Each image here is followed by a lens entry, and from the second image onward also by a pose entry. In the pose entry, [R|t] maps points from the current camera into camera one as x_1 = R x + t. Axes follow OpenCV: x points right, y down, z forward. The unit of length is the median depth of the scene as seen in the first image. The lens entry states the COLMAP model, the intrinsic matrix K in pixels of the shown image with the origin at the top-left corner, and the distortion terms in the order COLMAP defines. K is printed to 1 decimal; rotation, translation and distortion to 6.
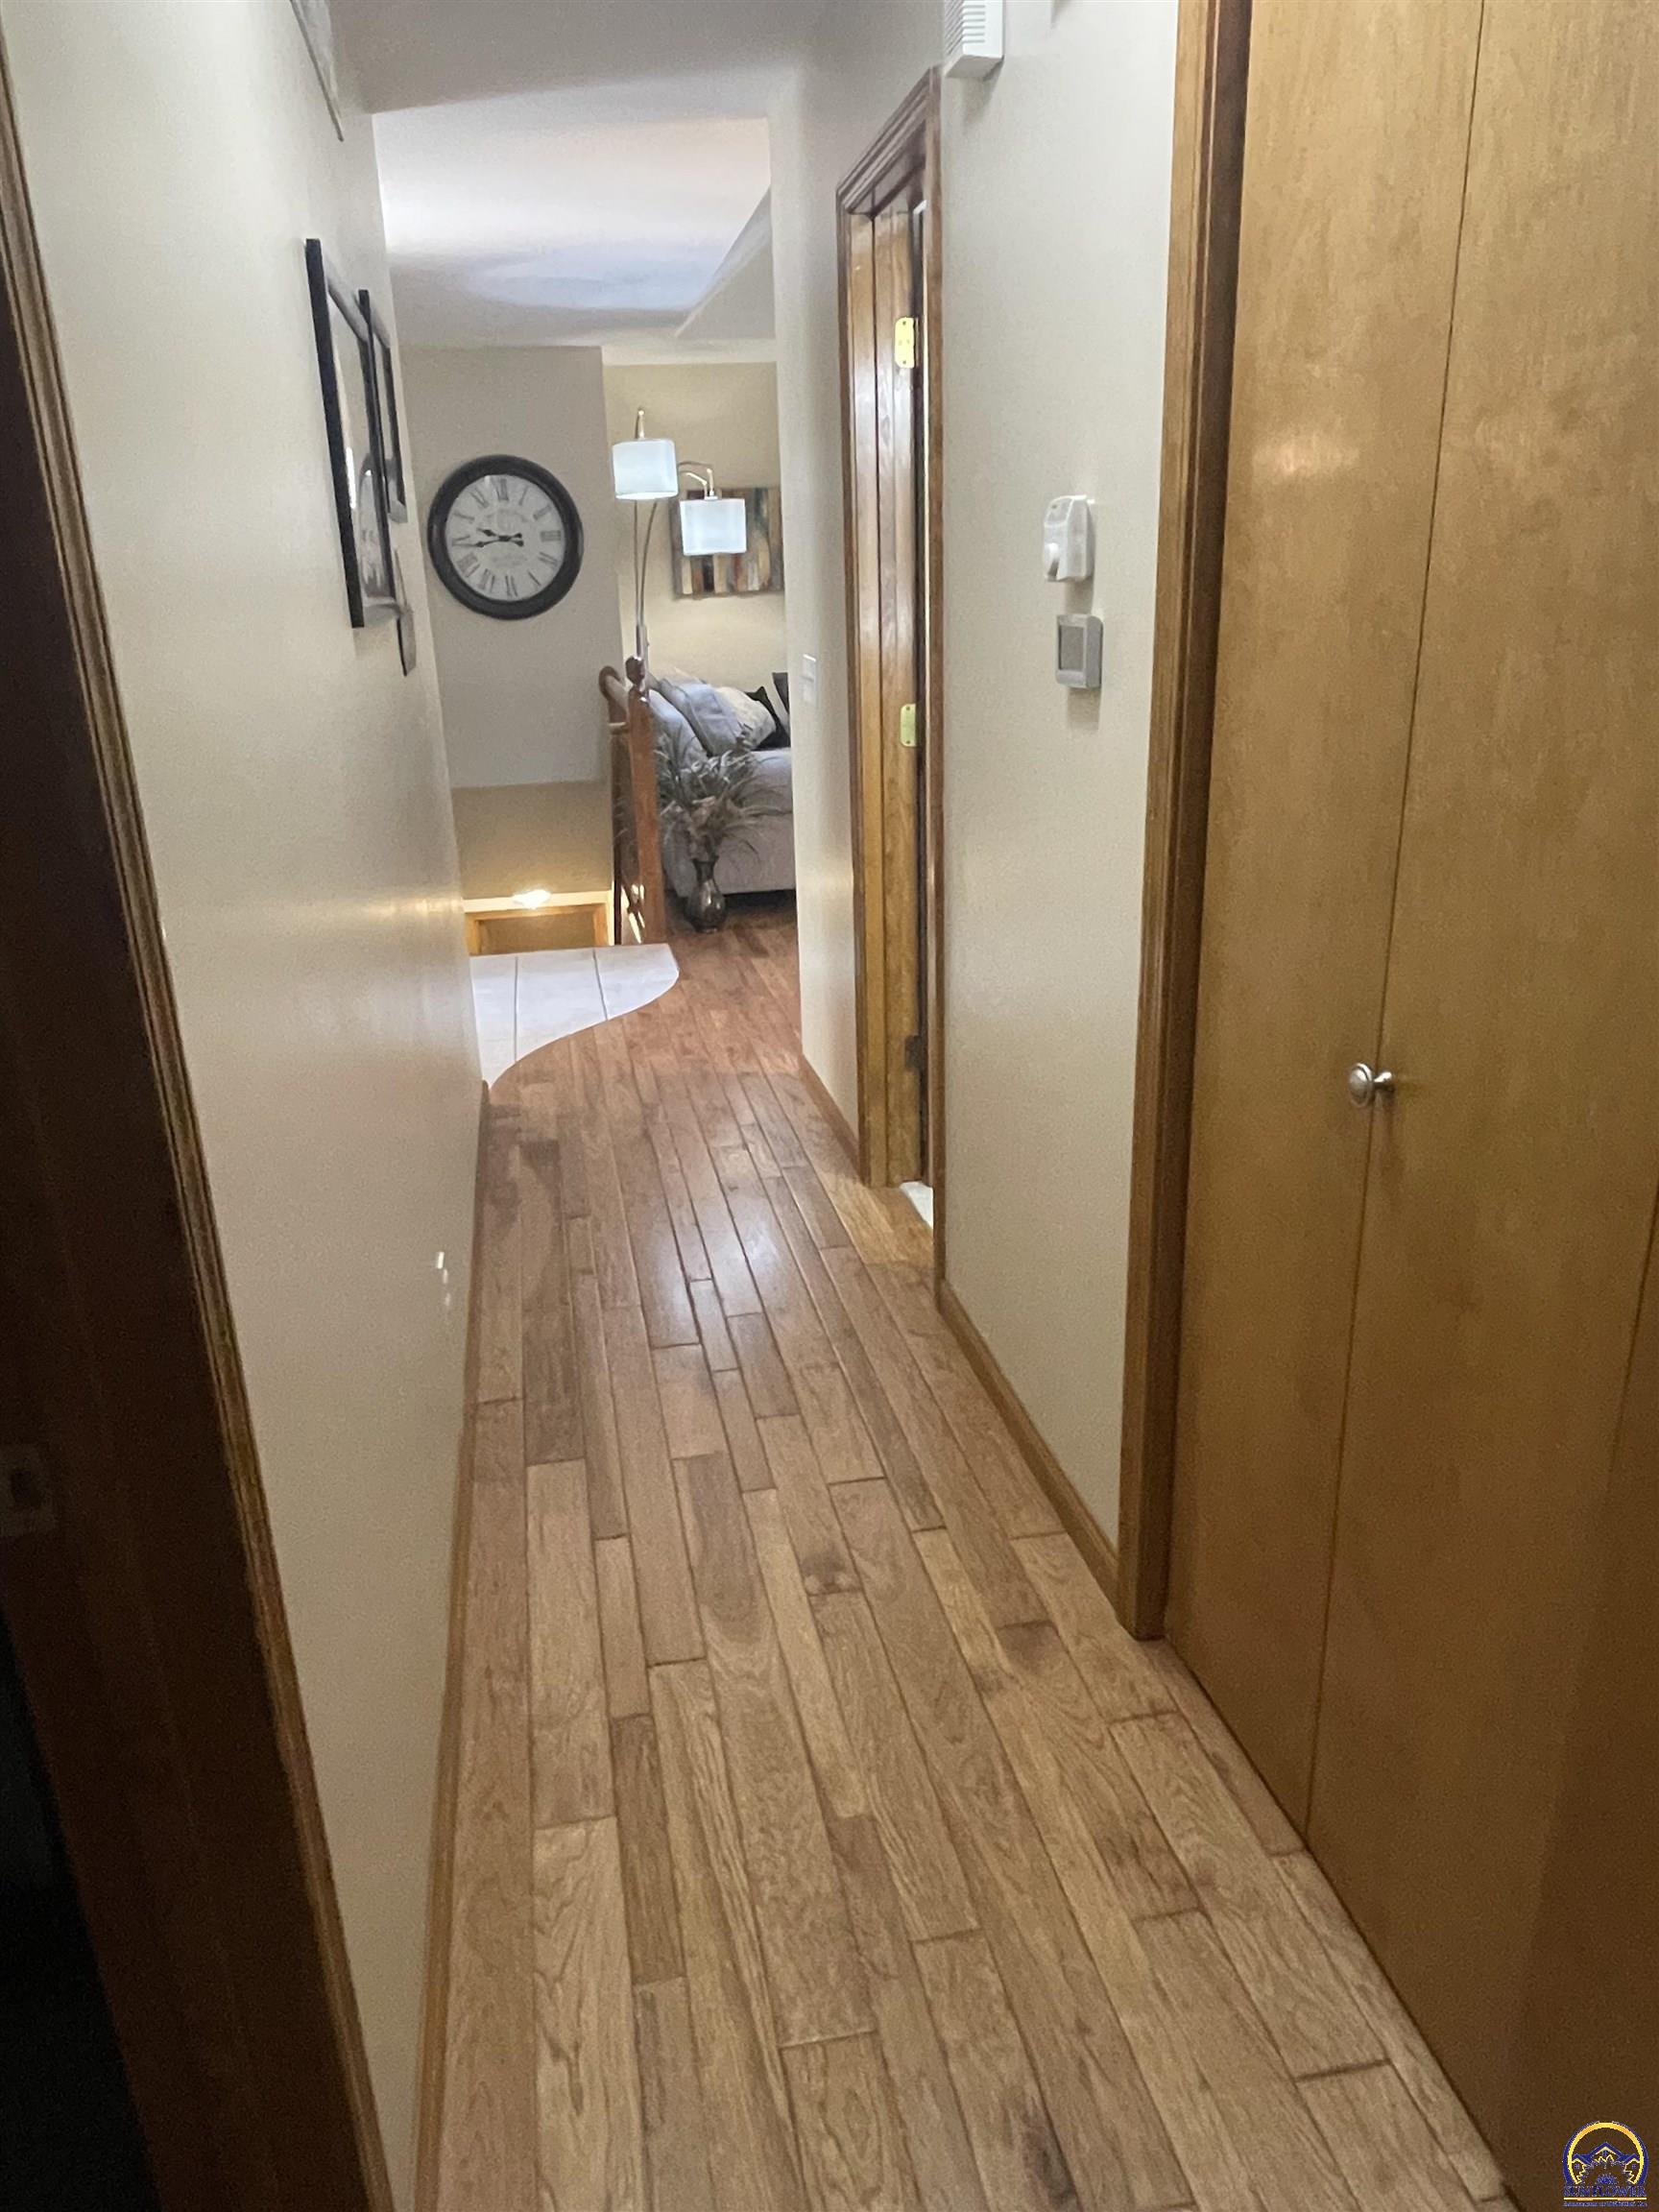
lens RADIAL K [[1500.8, 0, 829.5], [0, 1500.8, 1106.0], [0, 0, 1]] dist [0.002149, 0.000615]
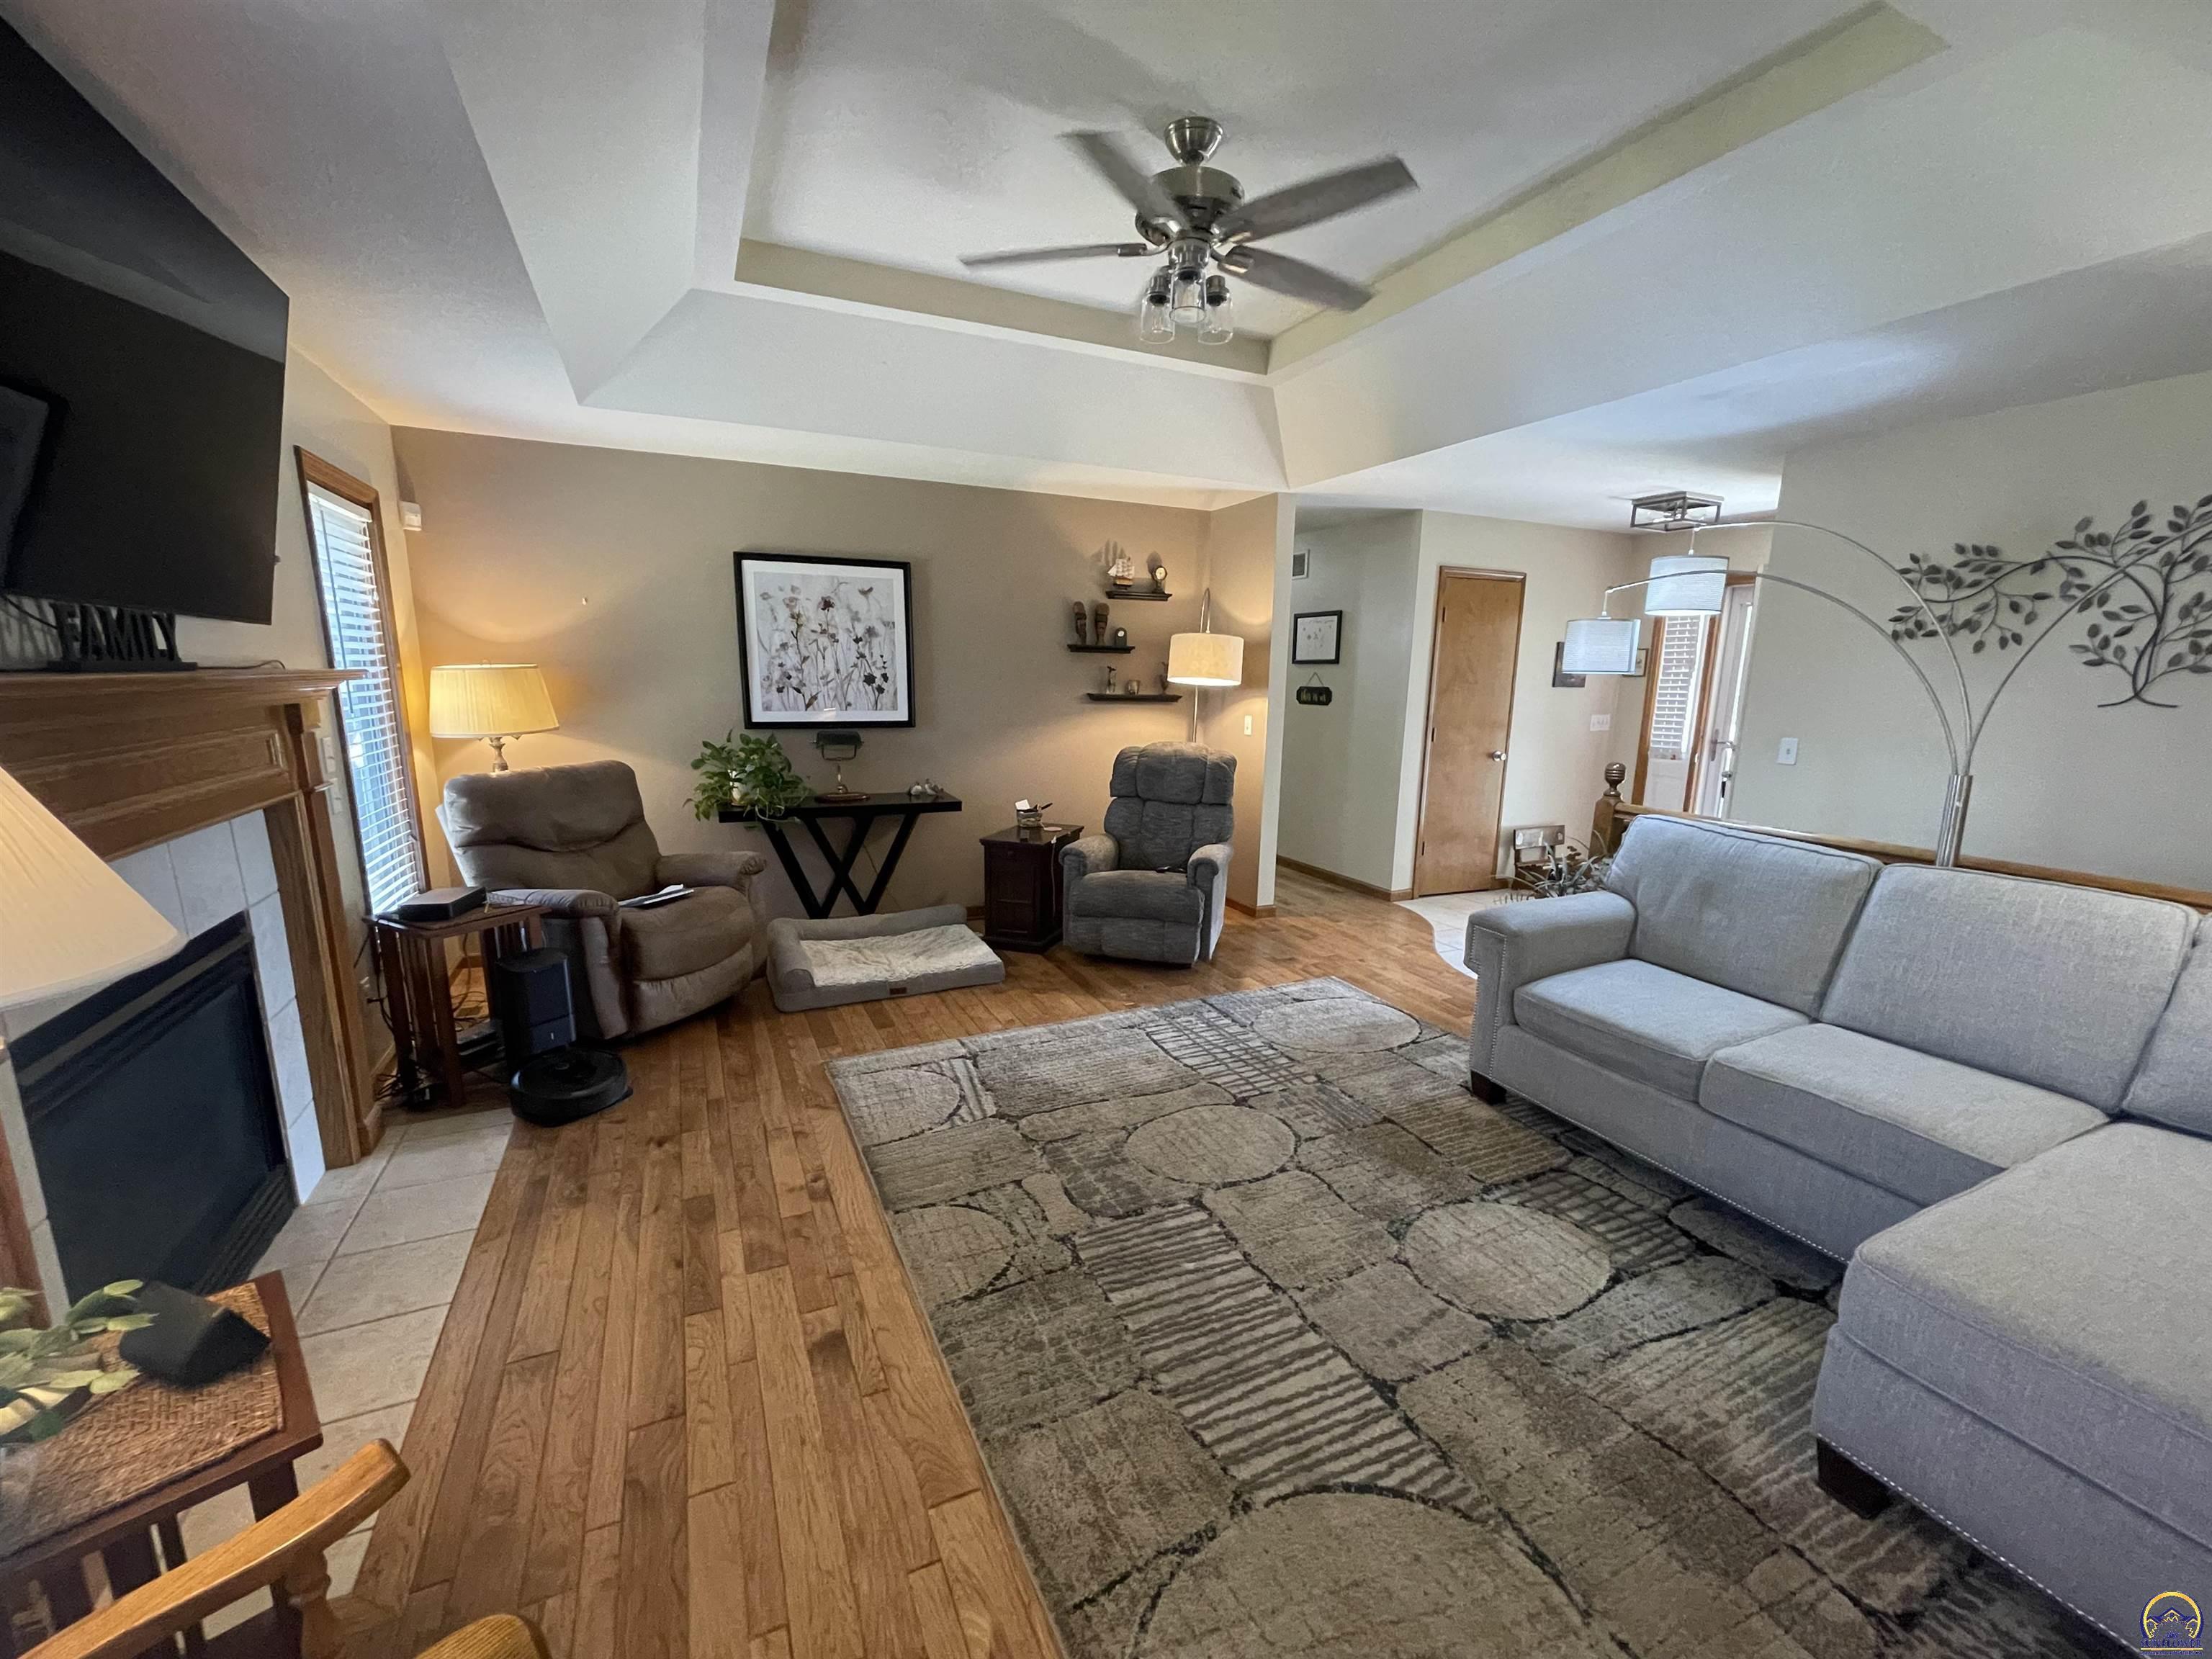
lens RADIAL K [[904.0, 0, 1112.1], [0, 904.0, 849.8], [0, 0, 1]] dist [-0.003494, -0.000329]
pose [[-0.968480, 0.063470, -0.240869, 0.381105], [-0.069561, 0.859607, 0.506198, -0.549631], [0.239181, 0.506998, -0.828098, 1.480126]]
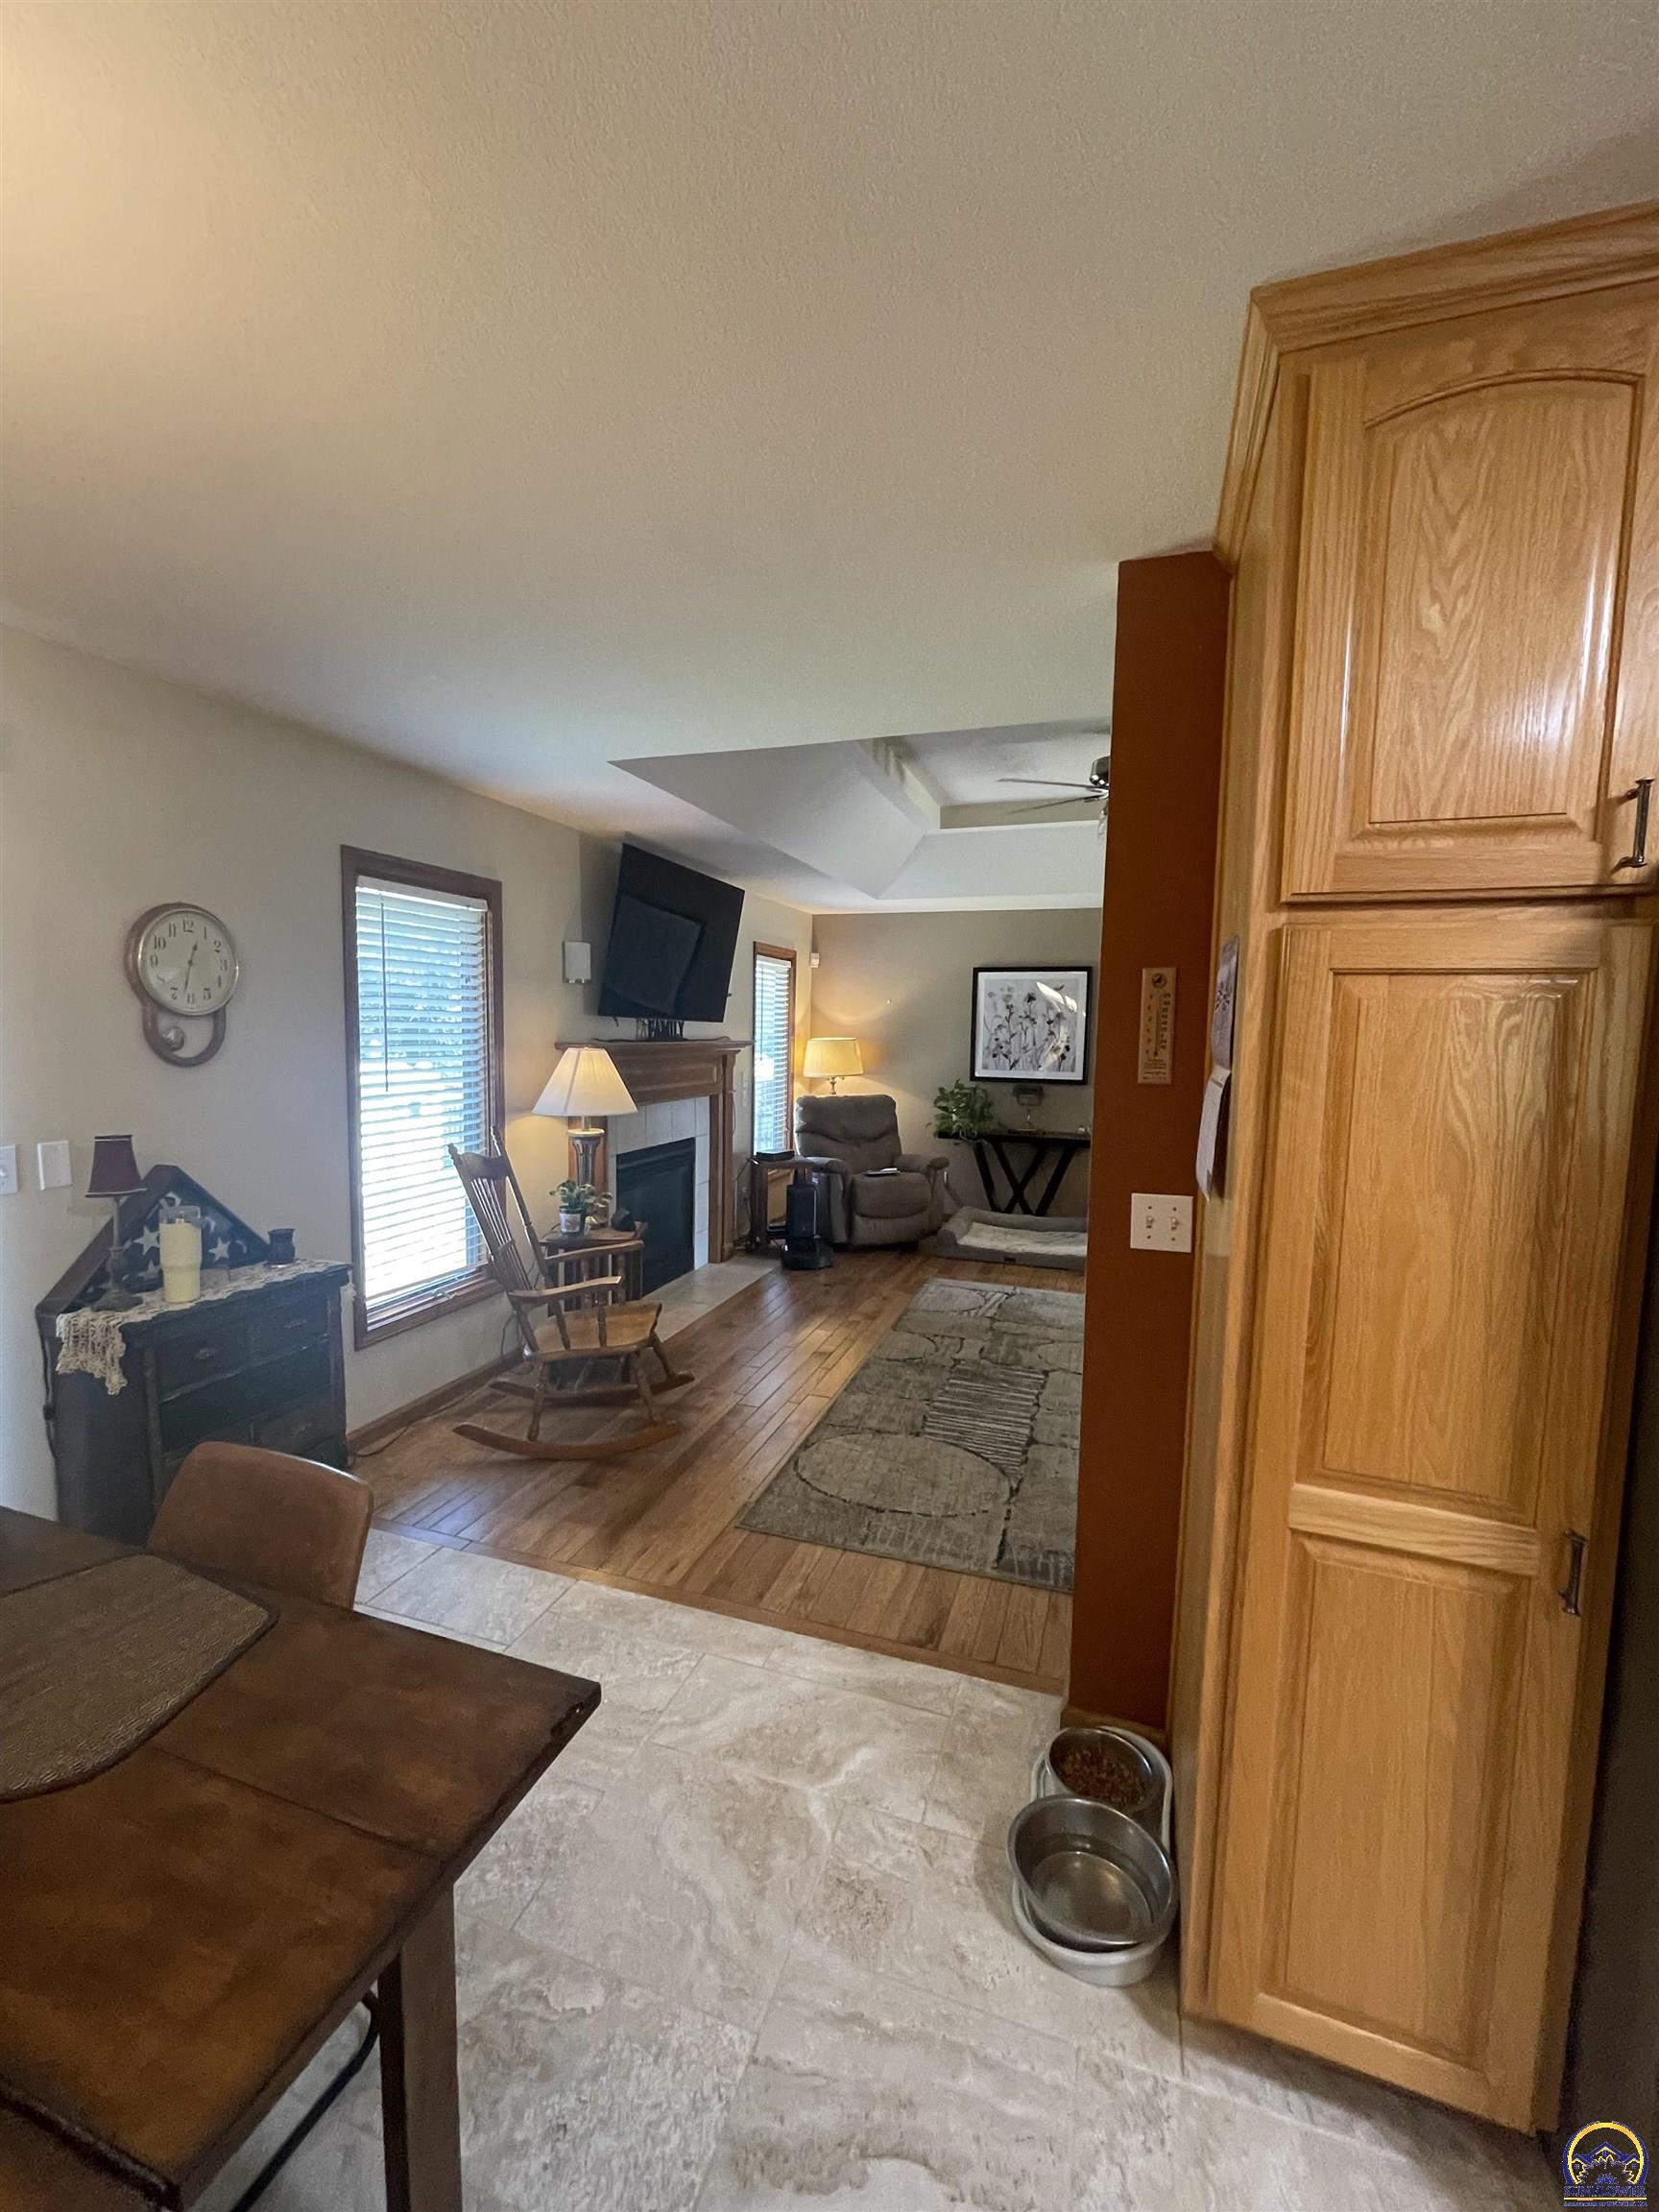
lens RADIAL K [[933.3, 0, 799.8], [0, 933.3, 1121.6], [0, 0, 1]] dist [-0.002060, 0.000147]
pose [[-0.857713, -0.036187, 0.512854, 0.049045], [0.178882, 0.914190, 0.363673, -0.659166], [-0.482006, 0.403667, -0.777639, 1.788851]]
